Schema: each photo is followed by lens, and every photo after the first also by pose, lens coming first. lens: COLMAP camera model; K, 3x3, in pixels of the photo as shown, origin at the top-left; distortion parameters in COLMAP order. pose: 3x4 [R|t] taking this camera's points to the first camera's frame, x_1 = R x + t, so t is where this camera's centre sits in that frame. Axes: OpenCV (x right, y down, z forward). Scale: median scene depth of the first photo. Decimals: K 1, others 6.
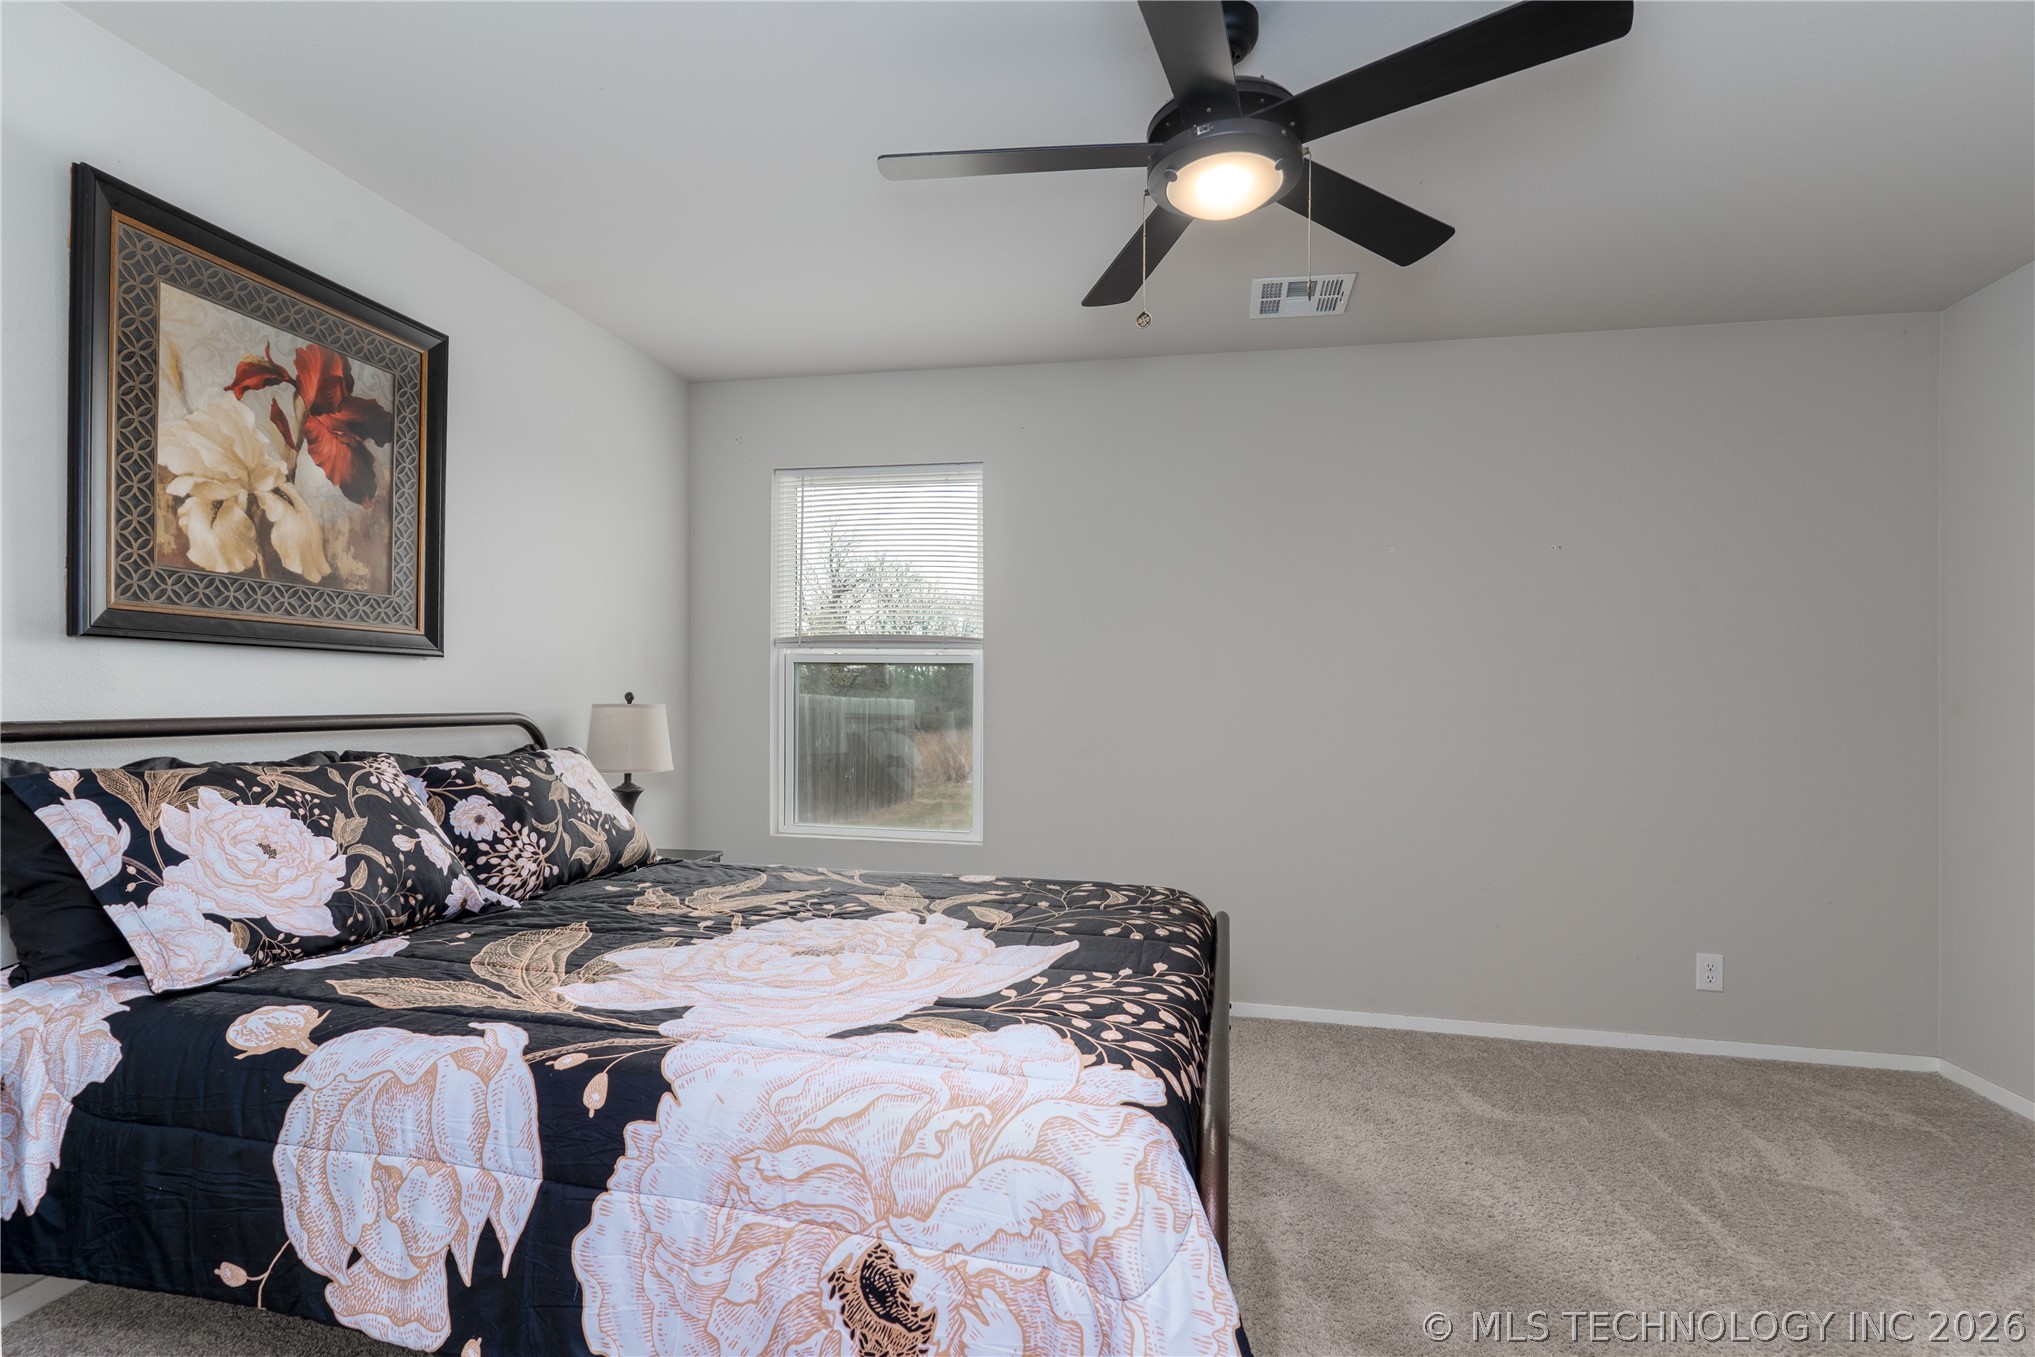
lens RADIAL K [[977.4, 0, 1023.8], [0, 977.4, 688.0], [0, 0, 1]] dist [-0.000101, -0.000928]
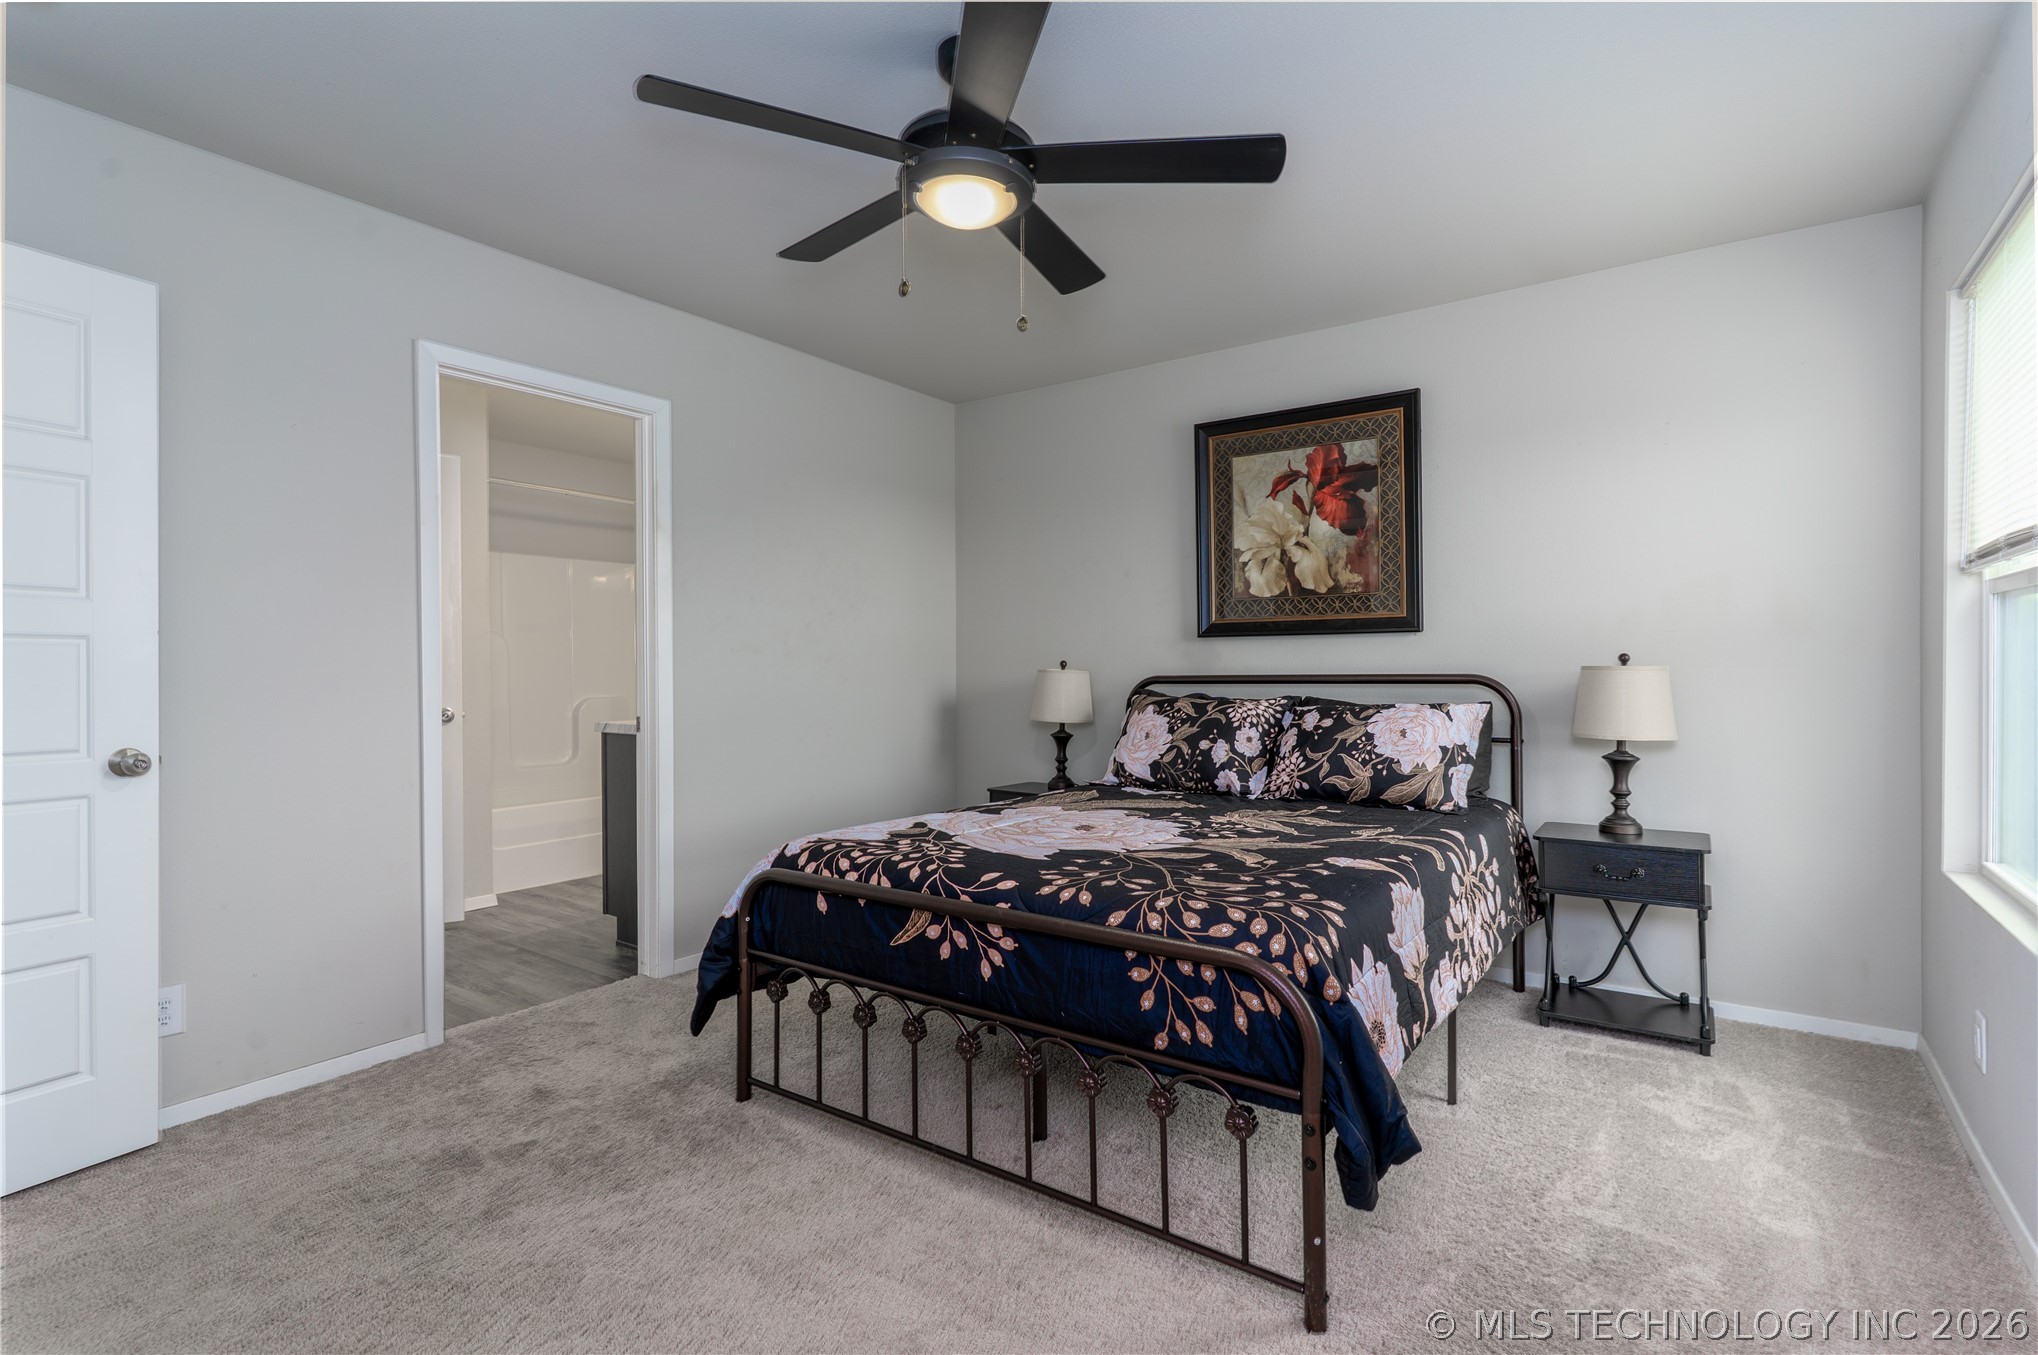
lens RADIAL K [[978.9, 0, 1021.3], [0, 978.9, 676.0], [0, 0, 1]] dist [-0.000101, -0.000928]
pose [[-0.407870, 0.000796, -0.913040, 1.006021], [0.014073, 0.999886, -0.005415, 0.033367], [0.912931, -0.015057, -0.407835, 1.260052]]
